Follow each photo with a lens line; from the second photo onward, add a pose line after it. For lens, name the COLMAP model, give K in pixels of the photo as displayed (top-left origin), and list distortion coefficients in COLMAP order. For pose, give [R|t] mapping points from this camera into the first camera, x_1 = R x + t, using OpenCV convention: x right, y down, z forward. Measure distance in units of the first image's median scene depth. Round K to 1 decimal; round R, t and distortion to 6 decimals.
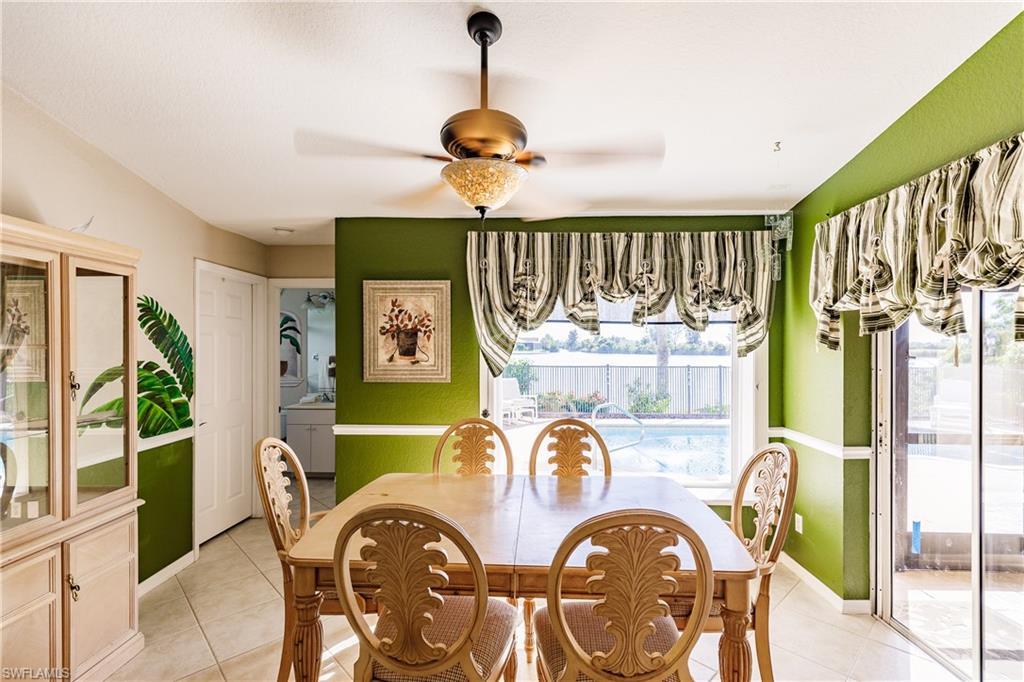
lens RADIAL K [[453.7, 0, 513.8], [0, 453.7, 349.3], [0, 0, 1]] dist [0.005368, 0.000033]
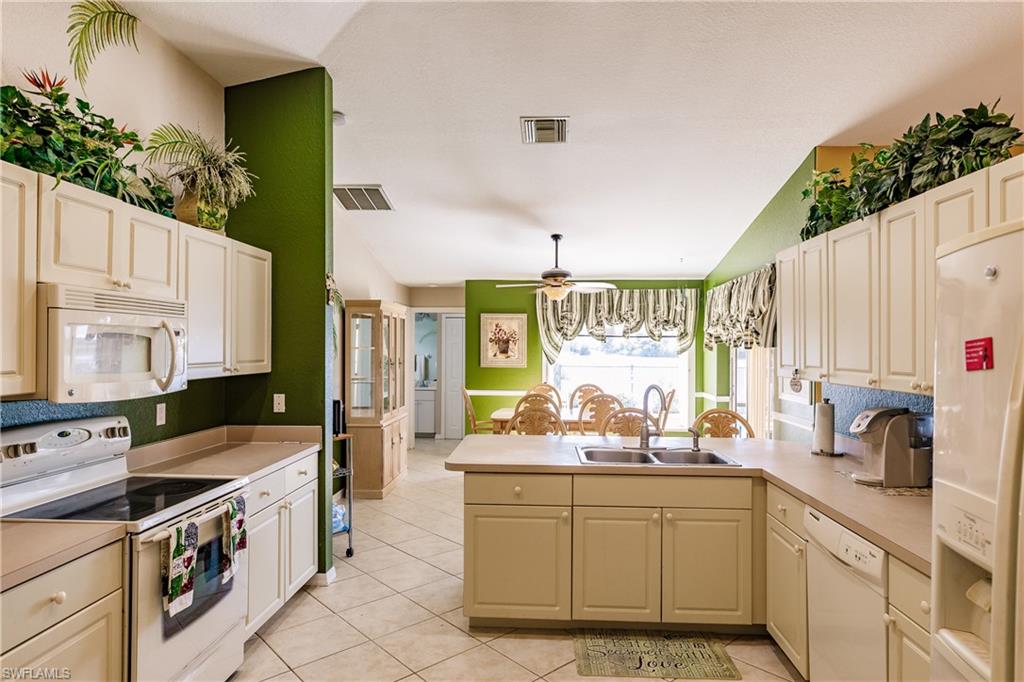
lens RADIAL K [[594.4, 0, 517.3], [0, 594.4, 346.1], [0, 0, 1]] dist [0.007045, 0.000366]
pose [[0.999649, 0.004062, -0.026172, -0.118985], [-0.004300, 0.999950, -0.009011, 0.005960], [0.026134, 0.009120, 0.999617, -1.528394]]
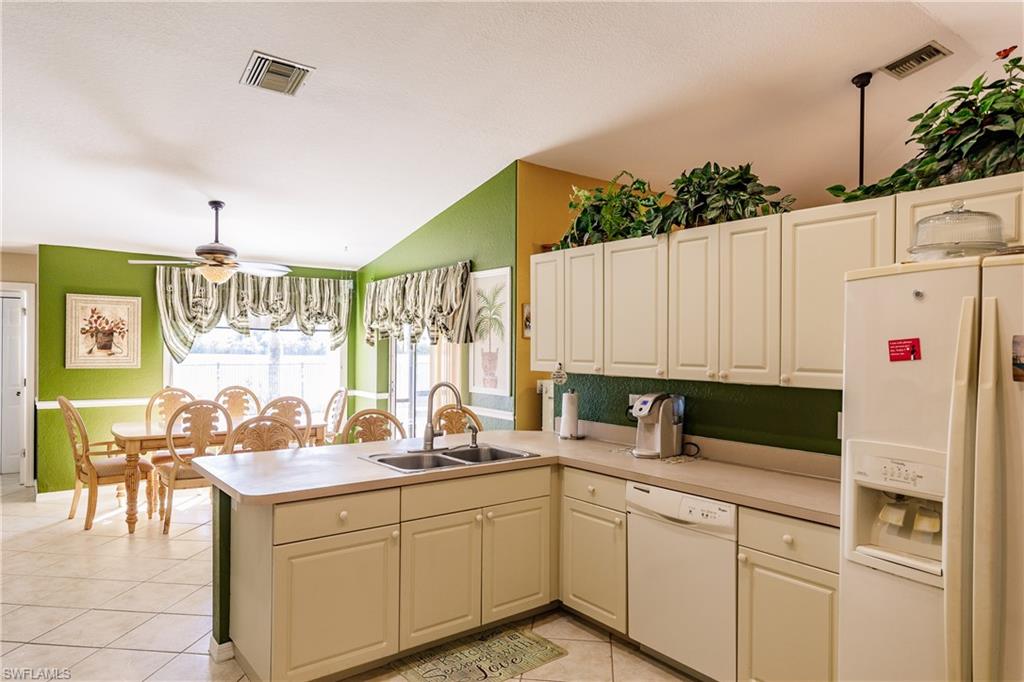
lens RADIAL K [[634.2, 0, 509.9], [0, 634.2, 345.9], [0, 0, 1]] dist [0.012311, -0.002189]
pose [[0.775589, 0.006114, 0.631209, -0.525326], [-0.004225, 0.999981, -0.004494, 0.007149], [-0.631224, 0.000819, 0.775600, -1.353948]]
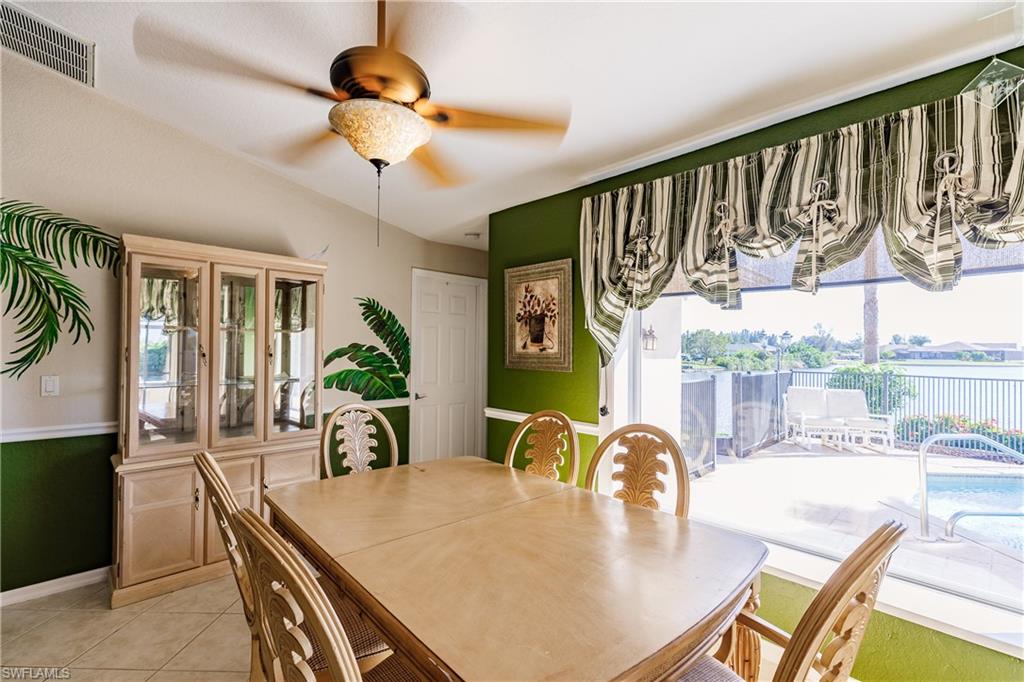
lens RADIAL K [[453.7, 0, 516.5], [0, 453.7, 347.5], [0, 0, 1]] dist [0.005368, 0.000033]
pose [[0.713330, 0.003366, -0.700821, 0.424424], [-0.015055, 0.999831, -0.010521, 0.036756], [0.700667, 0.018056, 0.713260, 0.299092]]
